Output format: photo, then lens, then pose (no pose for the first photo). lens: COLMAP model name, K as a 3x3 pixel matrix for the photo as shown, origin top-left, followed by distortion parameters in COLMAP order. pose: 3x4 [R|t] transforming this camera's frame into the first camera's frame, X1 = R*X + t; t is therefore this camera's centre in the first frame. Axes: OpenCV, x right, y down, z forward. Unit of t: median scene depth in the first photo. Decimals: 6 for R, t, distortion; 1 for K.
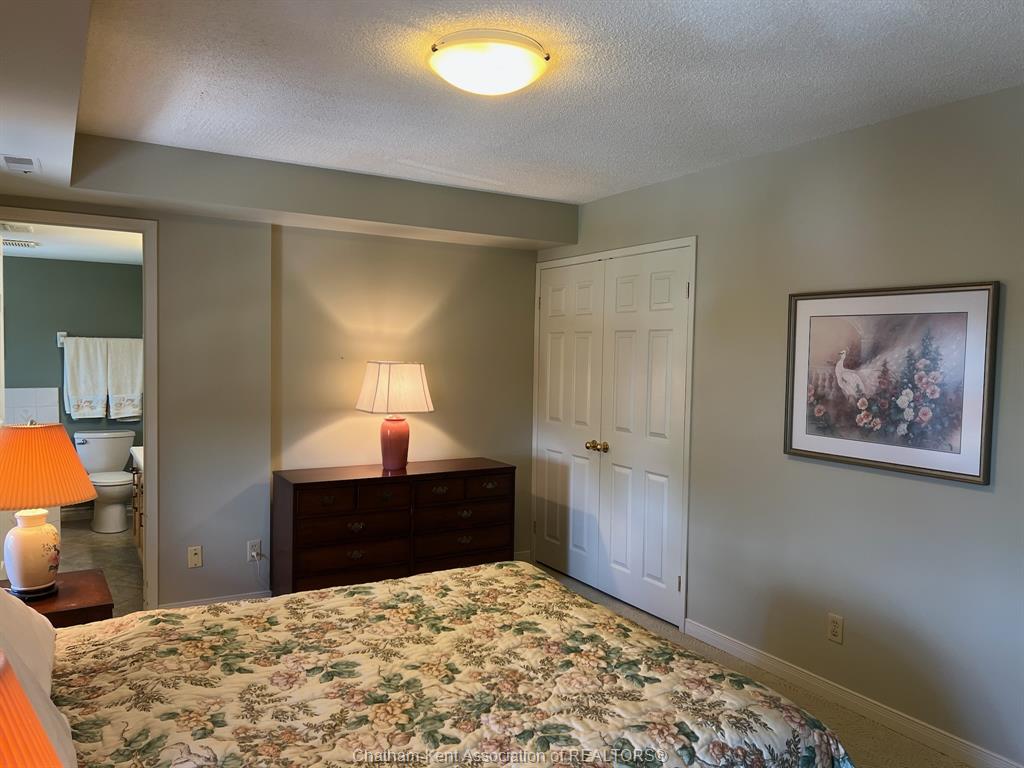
lens RADIAL K [[770.0, 0, 508.8], [0, 770.0, 389.9], [0, 0, 1]] dist [0.068343, -0.011194]
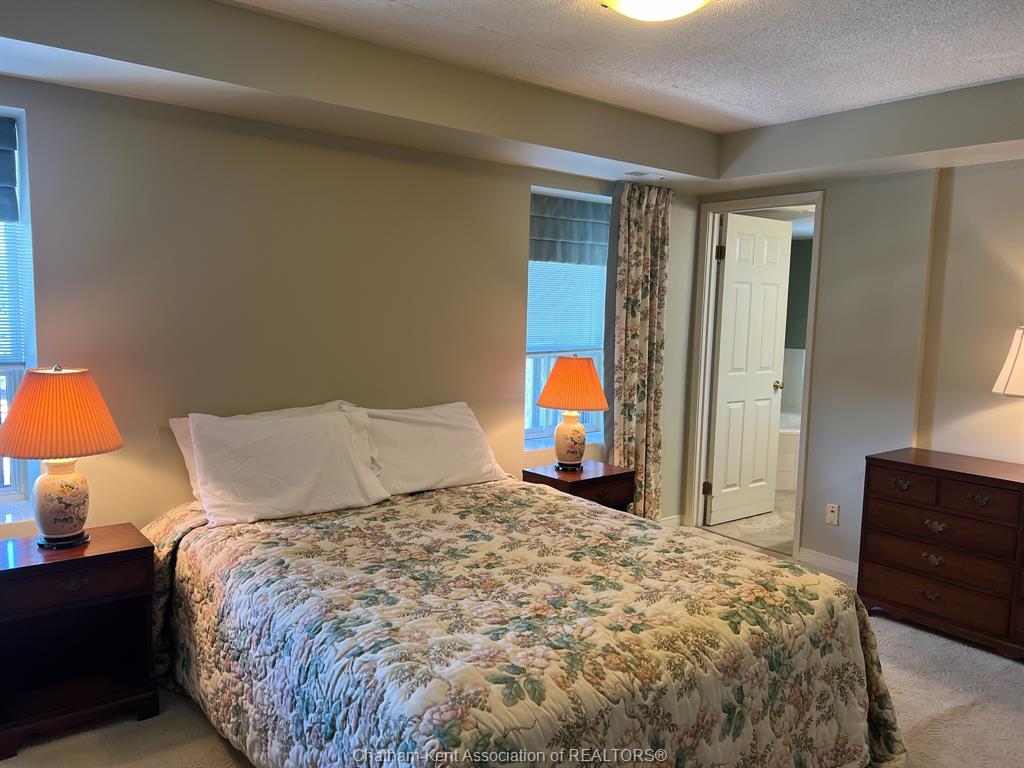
lens RADIAL K [[770.0, 0, 506.4], [0, 770.0, 380.3], [0, 0, 1]] dist [0.068343, -0.011194]
pose [[0.172448, 0.077315, -0.981980, 0.897063], [-0.091389, 0.993871, 0.062203, 0.019068], [0.980770, 0.079015, 0.178457, 0.711233]]
